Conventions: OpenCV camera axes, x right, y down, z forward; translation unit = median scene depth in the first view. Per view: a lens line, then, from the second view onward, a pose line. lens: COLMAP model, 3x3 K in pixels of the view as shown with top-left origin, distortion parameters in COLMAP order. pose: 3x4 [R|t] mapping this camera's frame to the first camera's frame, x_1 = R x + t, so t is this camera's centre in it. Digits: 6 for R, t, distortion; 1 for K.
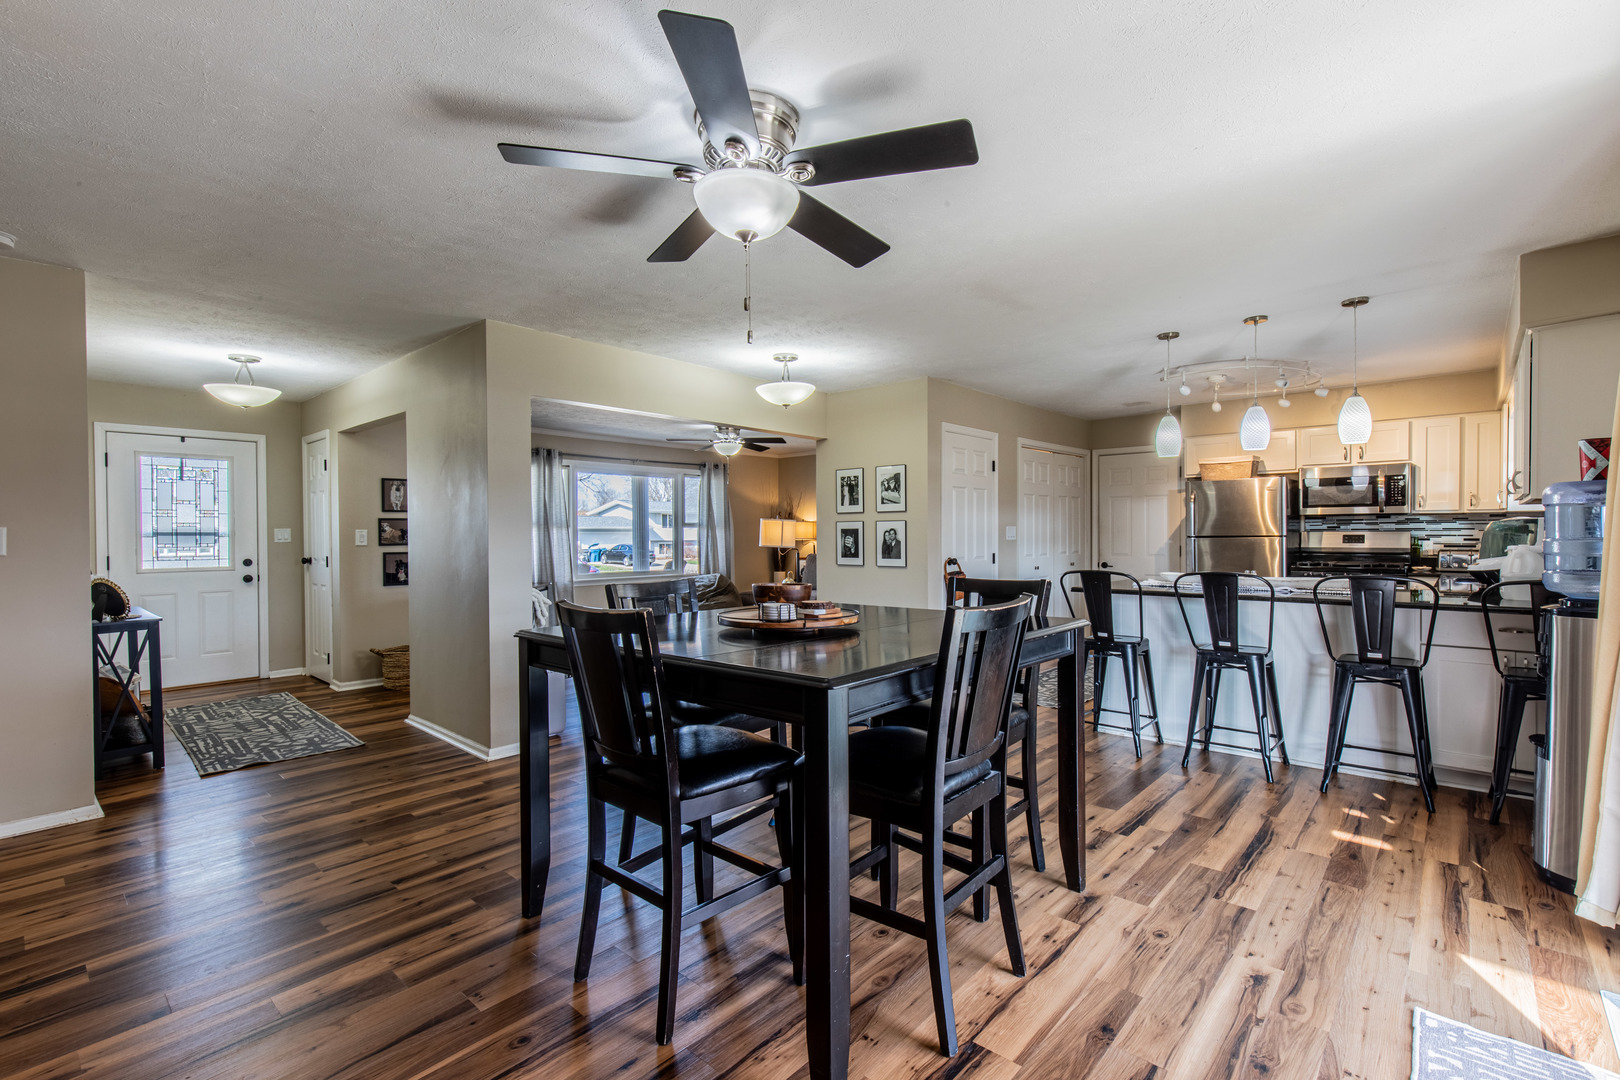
lens RADIAL K [[724.4, 0, 828.2], [0, 724.4, 540.7], [0, 0, 1]] dist [0.006719, -0.000196]
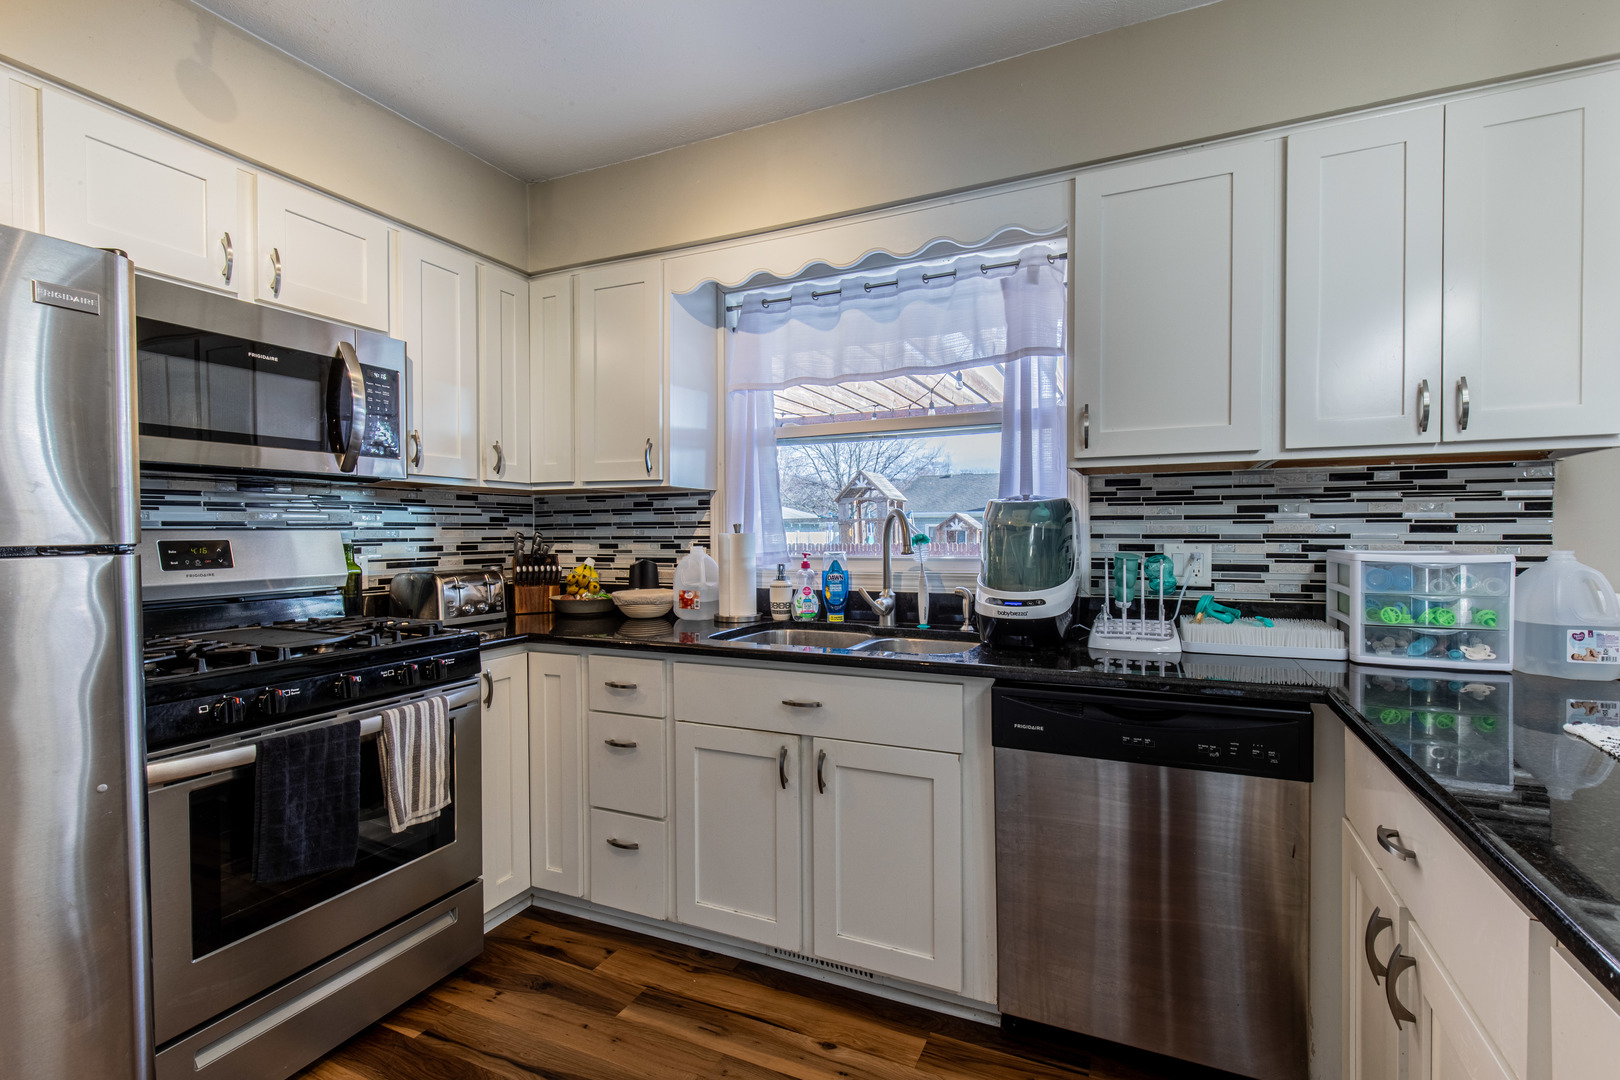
lens RADIAL K [[724.4, 0, 815.4], [0, 724.4, 539.7], [0, 0, 1]] dist [0.006719, -0.000196]
pose [[-0.281372, -0.005801, 0.959581, 0.392782], [0.018614, 0.999761, 0.011502, -0.008184], [-0.959418, 0.021098, -0.281197, 0.914542]]
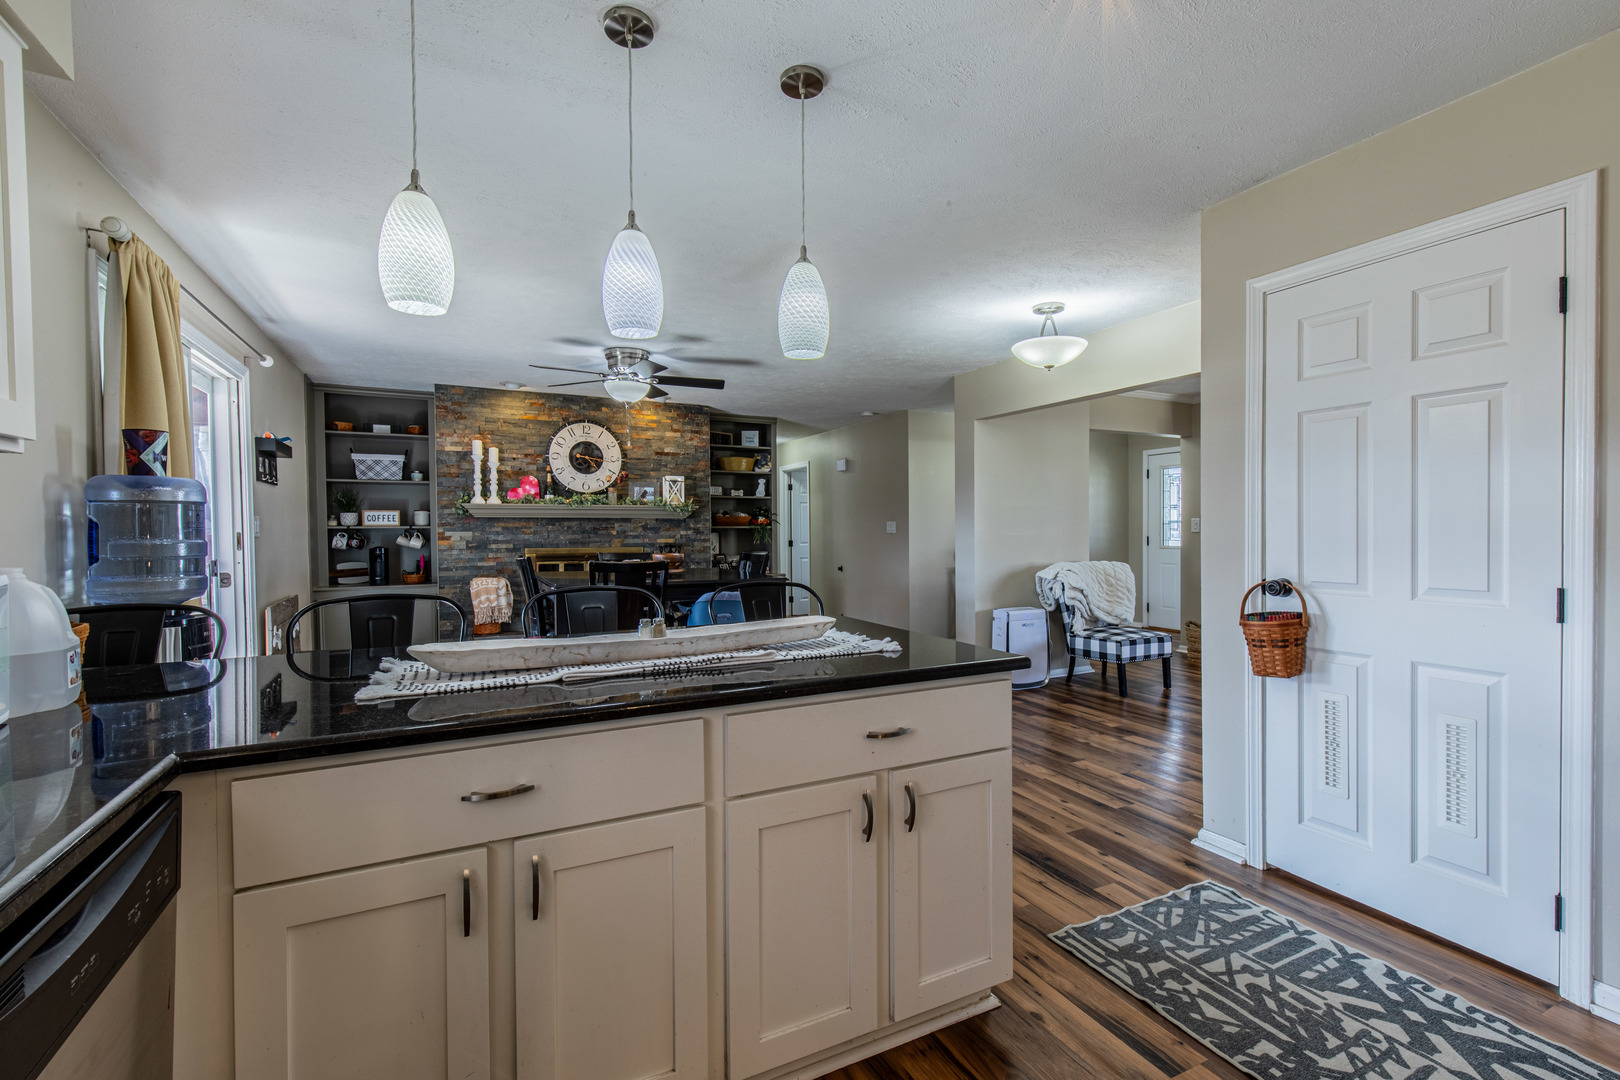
lens RADIAL K [[724.4, 0, 824.3], [0, 724.4, 542.5], [0, 0, 1]] dist [0.006719, -0.000196]
pose [[-0.371135, 0.027274, -0.928178, 0.672182], [-0.001584, 0.999548, 0.030005, -0.011753], [0.928578, 0.012606, -0.370924, 0.900752]]
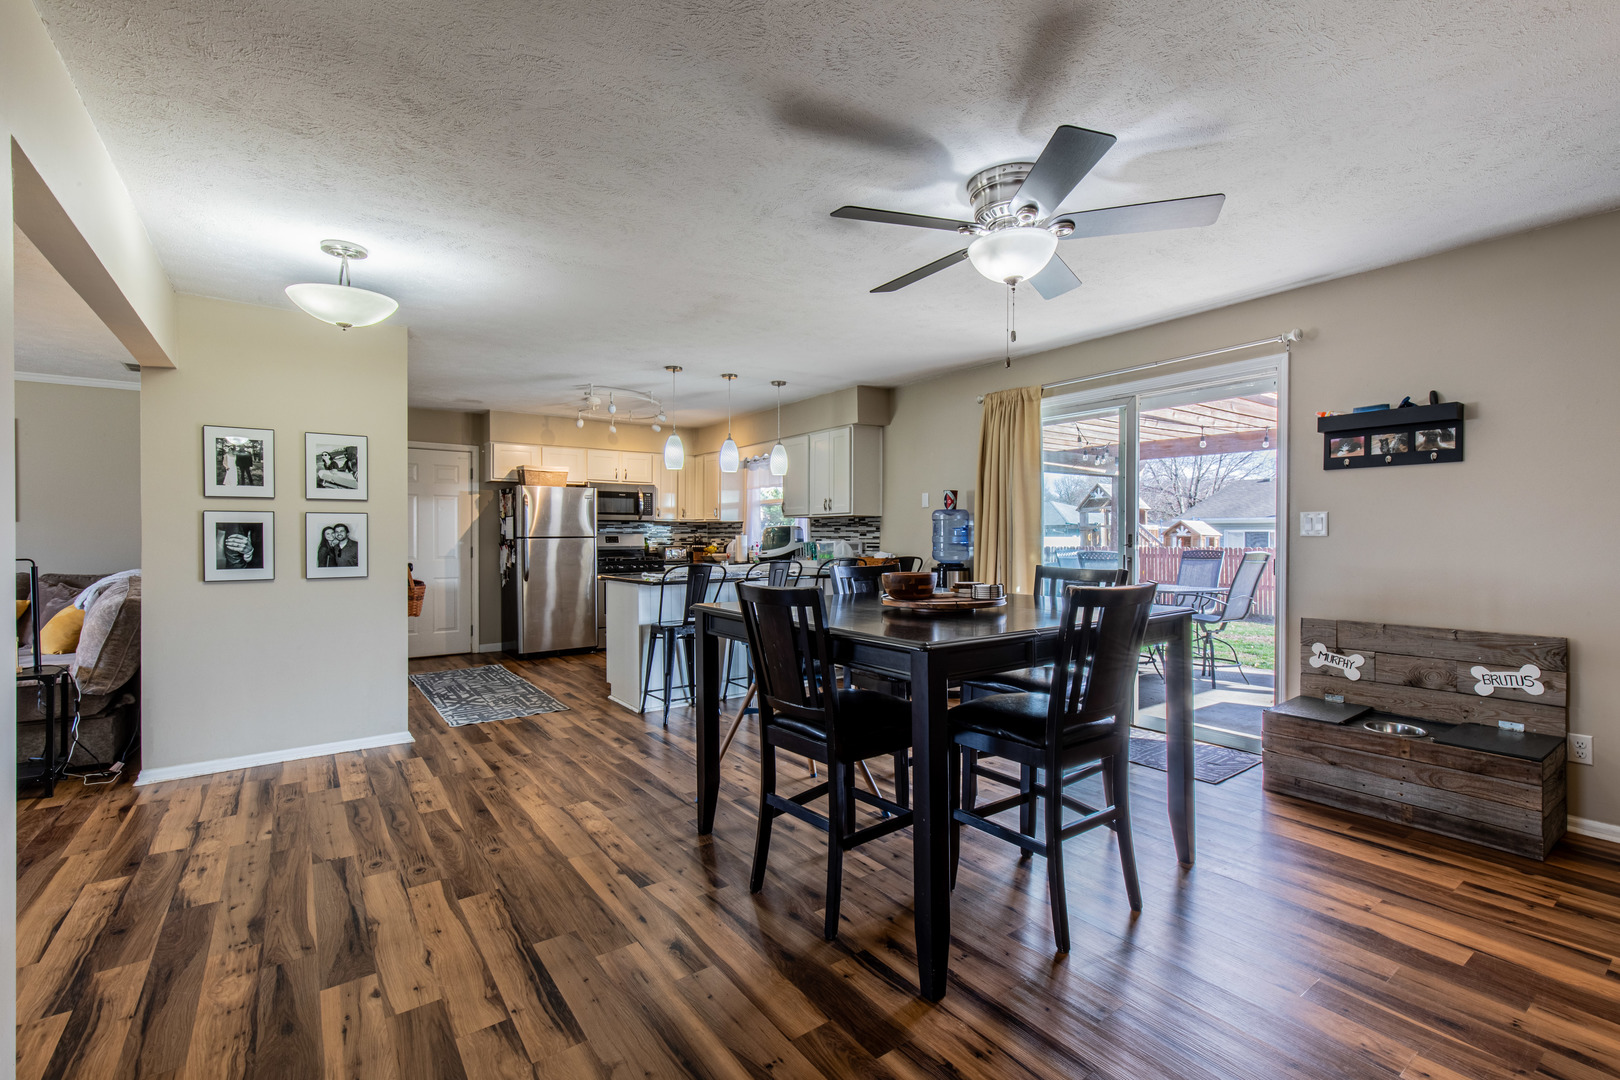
lens RADIAL K [[724.4, 0, 823.7], [0, 724.4, 541.3], [0, 0, 1]] dist [0.006719, -0.000196]
pose [[0.217889, -0.002178, 0.975971, -0.494442], [0.011199, 0.999937, -0.000269, 0.005570], [-0.975909, 0.010989, 0.217900, 0.383424]]
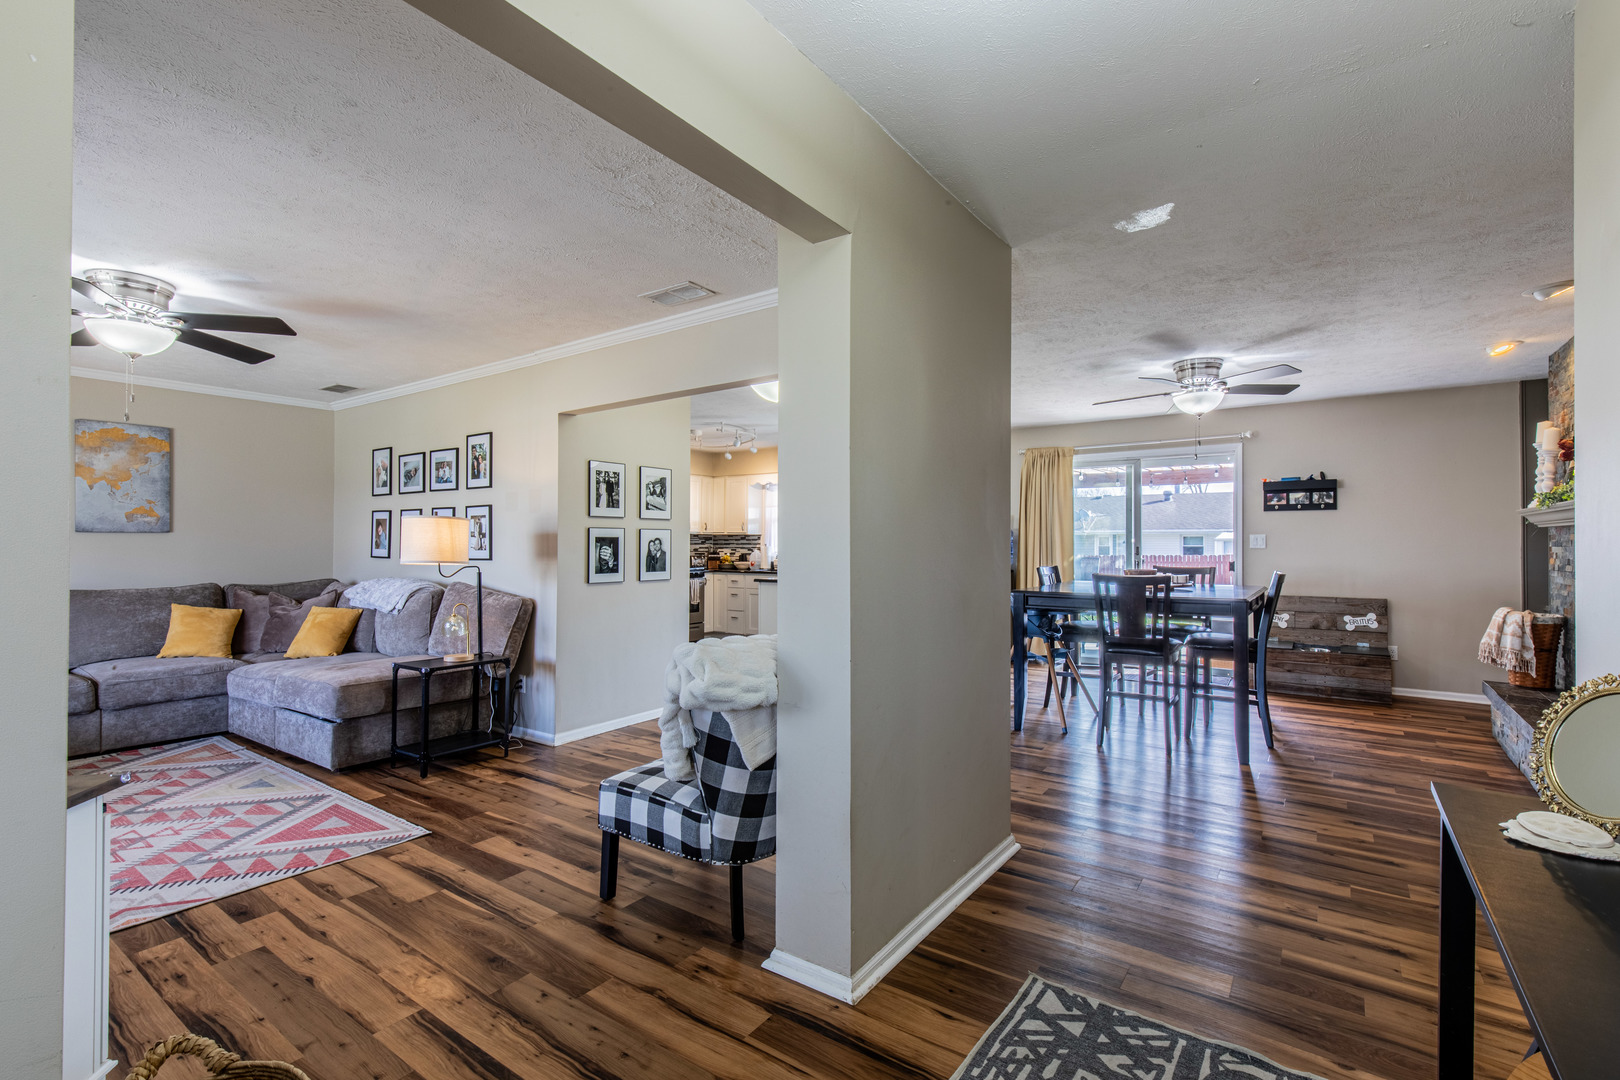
lens RADIAL K [[724.4, 0, 822.6], [0, 724.4, 542.6], [0, 0, 1]] dist [0.006719, -0.000196]
pose [[-0.105456, 0.009723, 0.994376, -0.819410], [0.011118, 0.999901, -0.008598, -0.001002], [-0.994362, 0.010148, -0.105554, 0.882338]]
